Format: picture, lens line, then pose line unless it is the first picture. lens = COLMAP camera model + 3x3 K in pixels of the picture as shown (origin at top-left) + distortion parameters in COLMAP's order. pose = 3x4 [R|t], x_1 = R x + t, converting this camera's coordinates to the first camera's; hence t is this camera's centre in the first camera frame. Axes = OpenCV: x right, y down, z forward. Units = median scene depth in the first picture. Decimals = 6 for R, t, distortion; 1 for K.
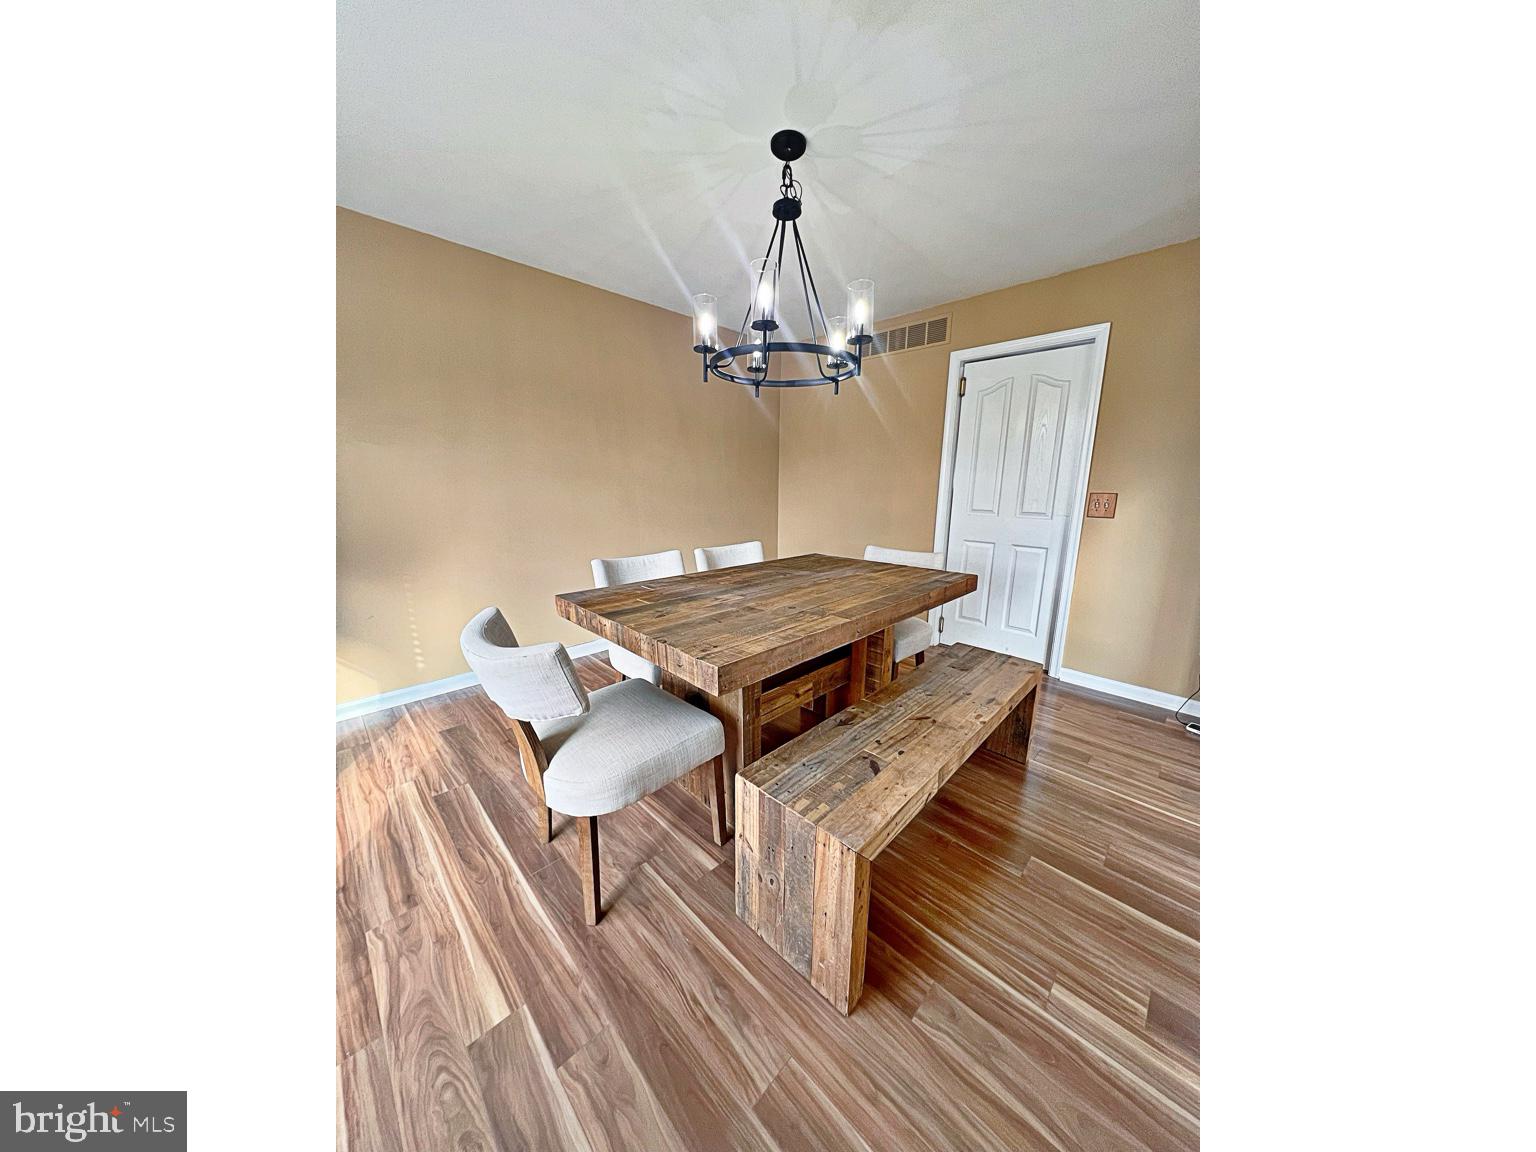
lens RADIAL K [[460.0, 0, 765.4], [0, 460.0, 574.6], [0, 0, 1]] dist [-0.005048, -0.000009]
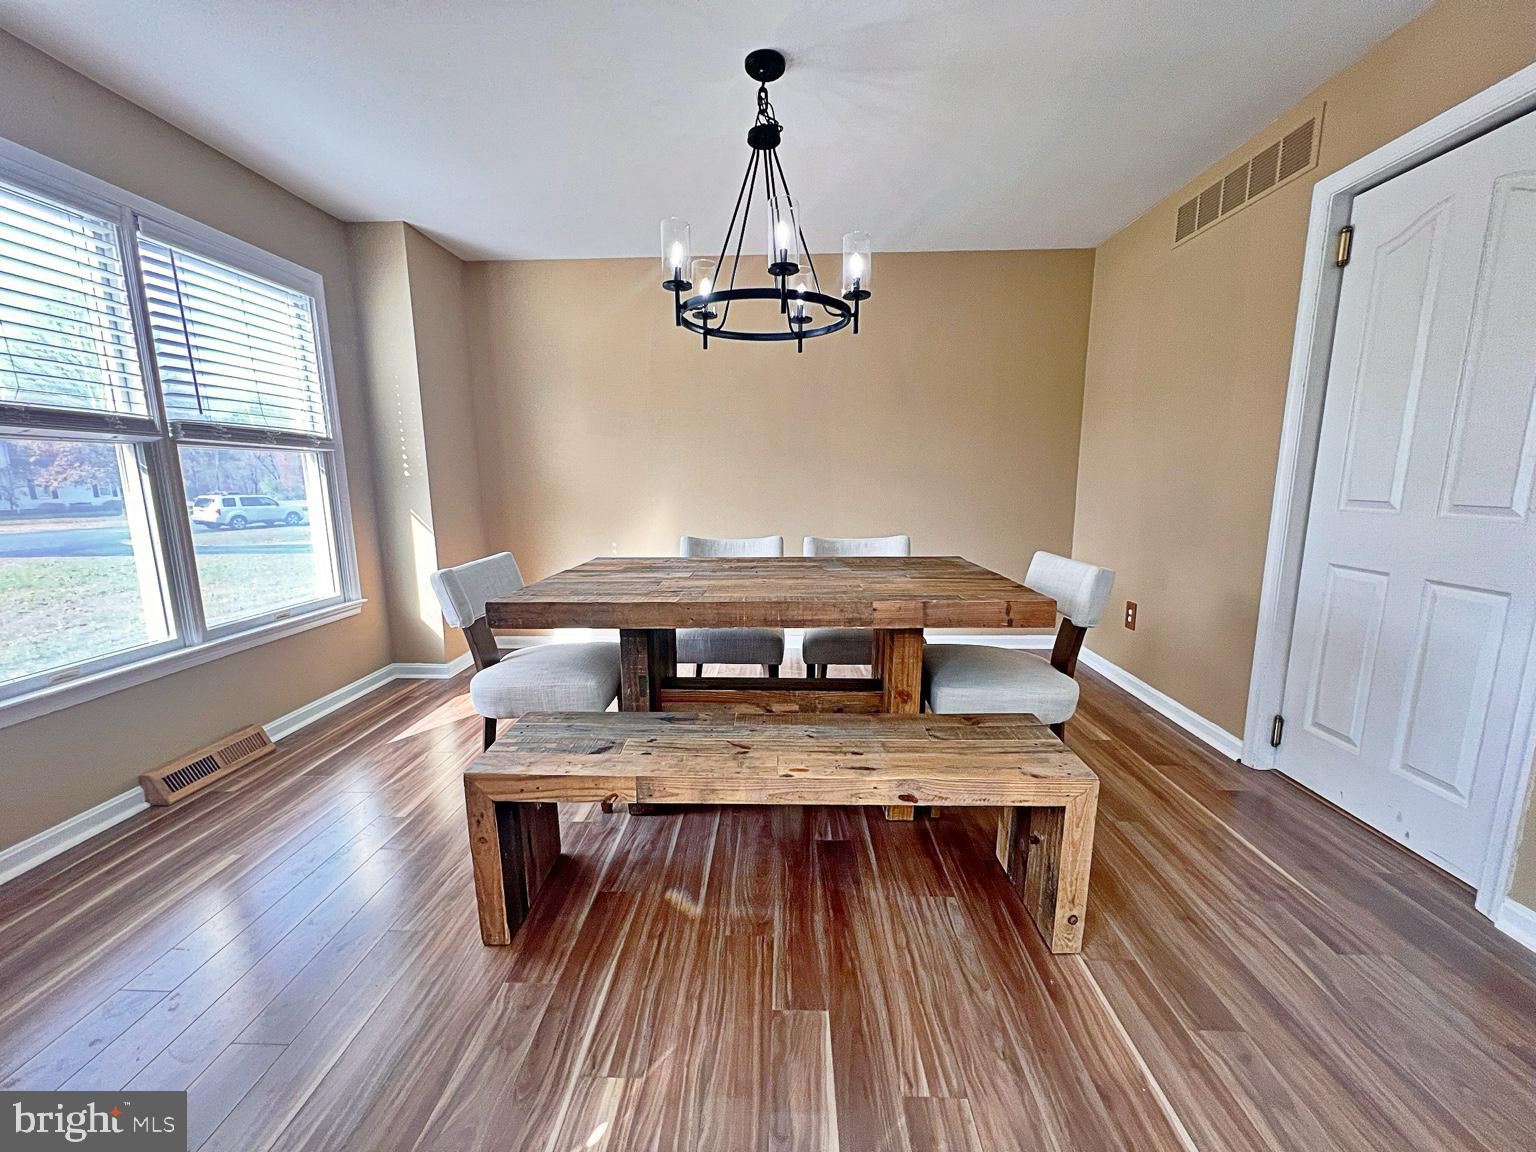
lens RADIAL K [[612.7, 0, 766.0], [0, 612.7, 576.5], [0, 0, 1]] dist [-0.002813, 0.000052]
pose [[0.680646, 0.108836, -0.724483, 0.995839], [-0.130727, 0.991076, 0.026069, -0.002296], [0.720854, 0.076966, 0.688800, 0.273158]]
